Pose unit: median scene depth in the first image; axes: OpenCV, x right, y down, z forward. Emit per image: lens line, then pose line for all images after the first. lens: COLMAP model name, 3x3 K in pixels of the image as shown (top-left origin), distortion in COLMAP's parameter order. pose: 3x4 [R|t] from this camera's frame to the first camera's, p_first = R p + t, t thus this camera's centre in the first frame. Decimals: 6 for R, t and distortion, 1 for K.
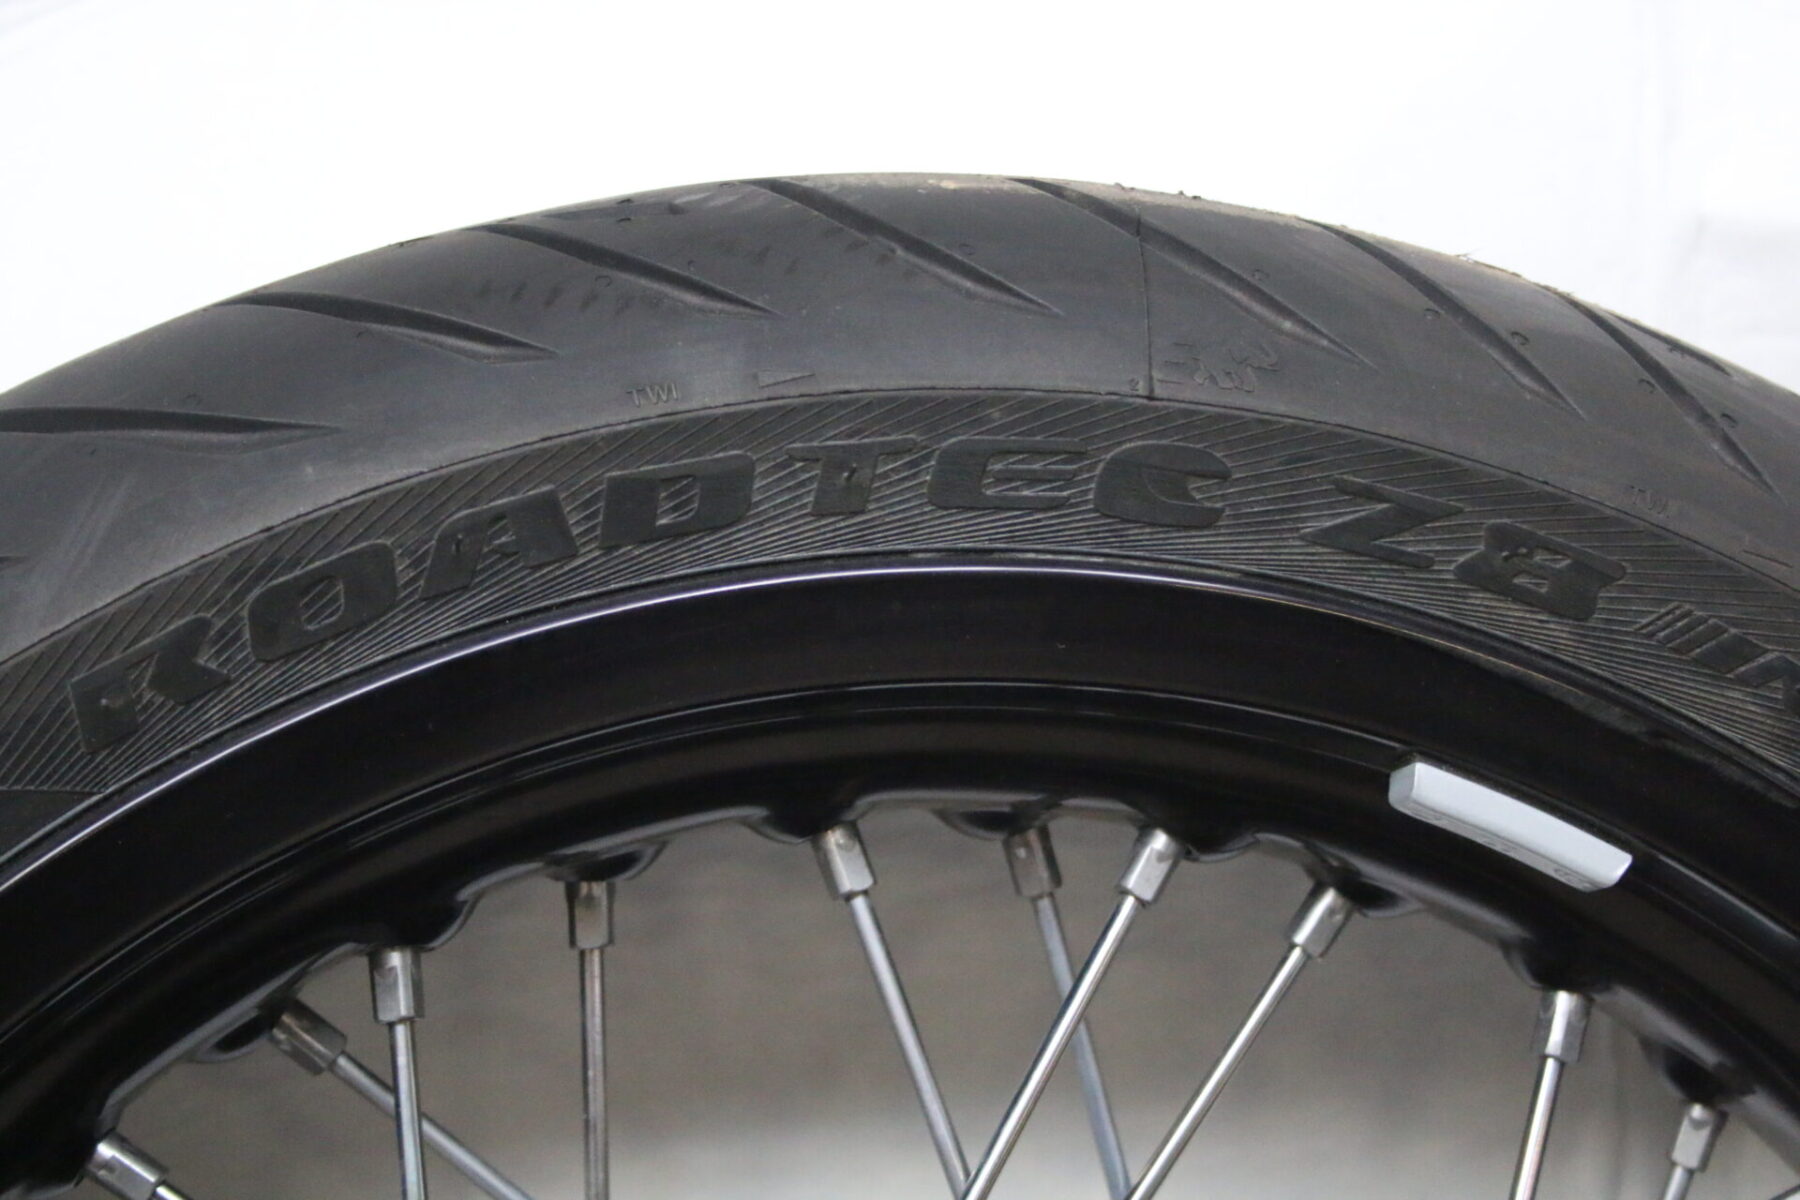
lens RADIAL K [[3226.3, 0, 900.0], [0, 3226.3, 600.0], [0, 0, 1]] dist [0.000655, 0.084734]
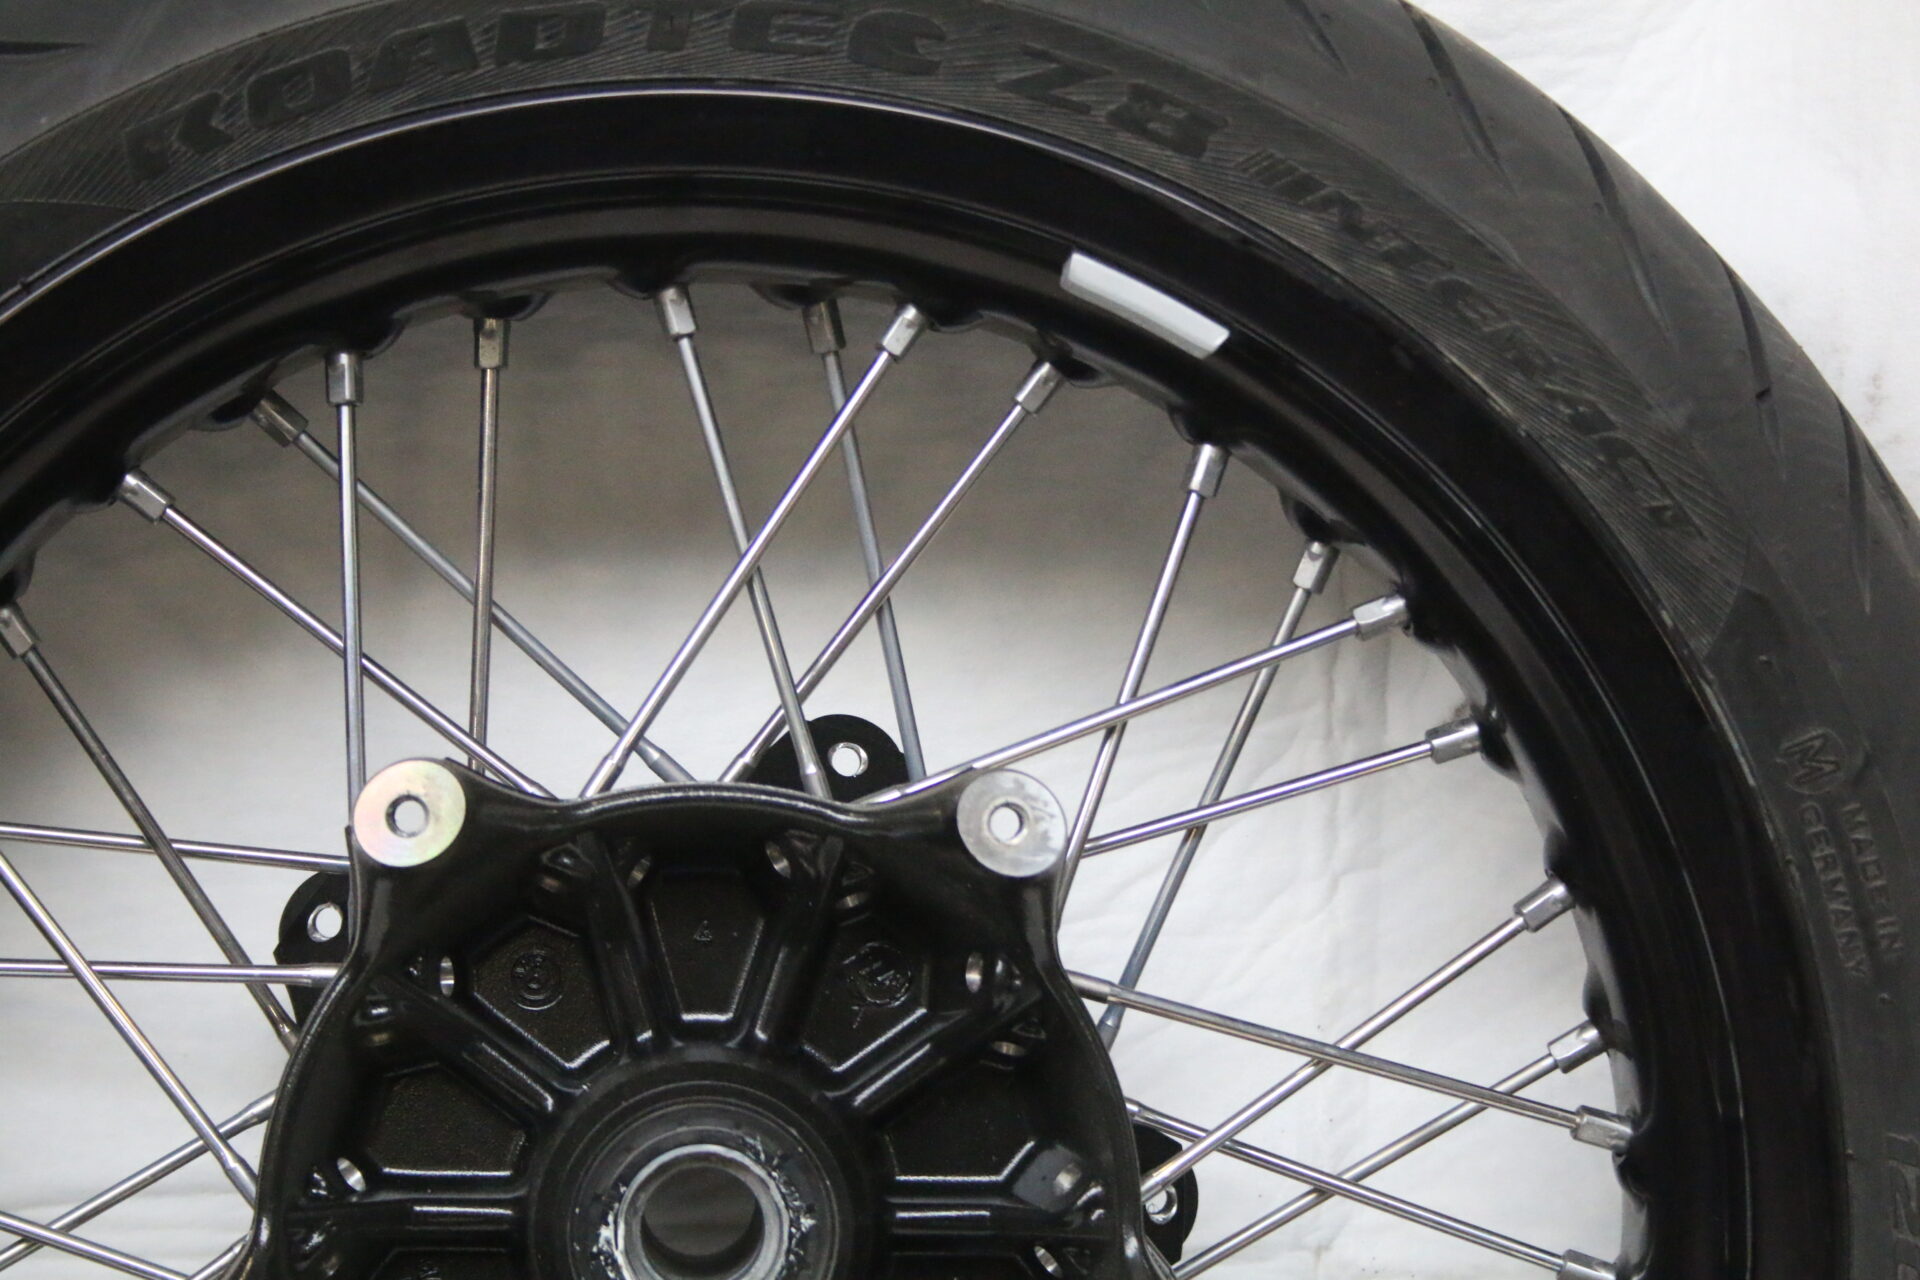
lens RADIAL K [[4600.3, 0, 960.0], [0, 4600.3, 640.0], [0, 0, 1]] dist [0.082779, 0.266499]
pose [[0.996868, 0.060690, -0.050697, 0.224440], [-0.057021, 0.995850, 0.070938, 0.079334], [0.054792, -0.067825, 0.996192, -1.007216]]
